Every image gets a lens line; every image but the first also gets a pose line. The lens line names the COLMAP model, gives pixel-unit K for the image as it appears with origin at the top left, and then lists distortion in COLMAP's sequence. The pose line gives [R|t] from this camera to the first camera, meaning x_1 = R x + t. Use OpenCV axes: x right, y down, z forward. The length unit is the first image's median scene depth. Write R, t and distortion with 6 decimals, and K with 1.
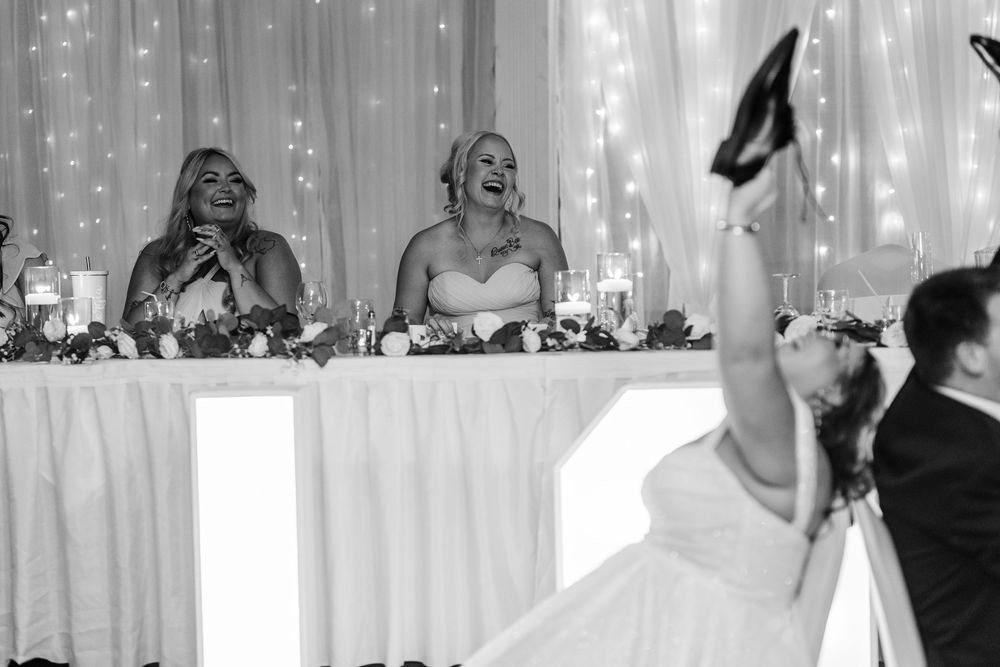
lens RADIAL K [[2449.0, 0, 499.2], [0, 2449.0, 332.8], [0, 0, 1]] dist [-0.070388, 0.000000]
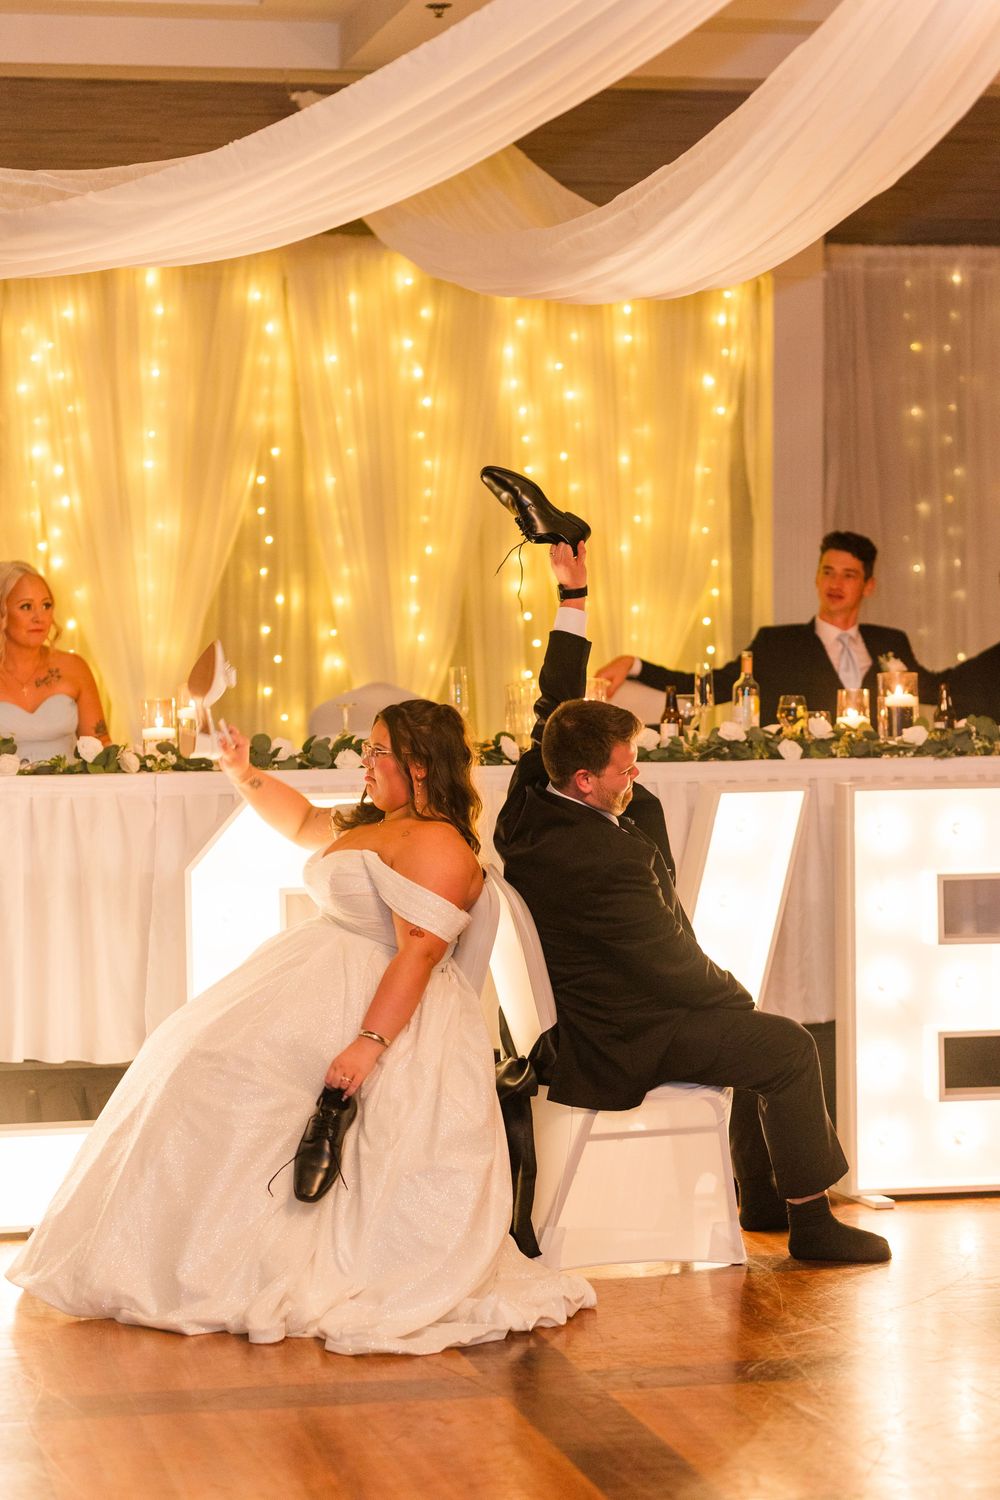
lens RADIAL K [[3673.5, 0, 503.0], [0, 3673.5, 752.8], [0, 0, 1]] dist [-0.070388, 0.000000]
pose [[0.932569, 0.004385, 0.360966, -0.314106], [0.007730, 0.999454, -0.032112, 0.039436], [-0.360910, 0.032737, 0.932026, -0.413351]]
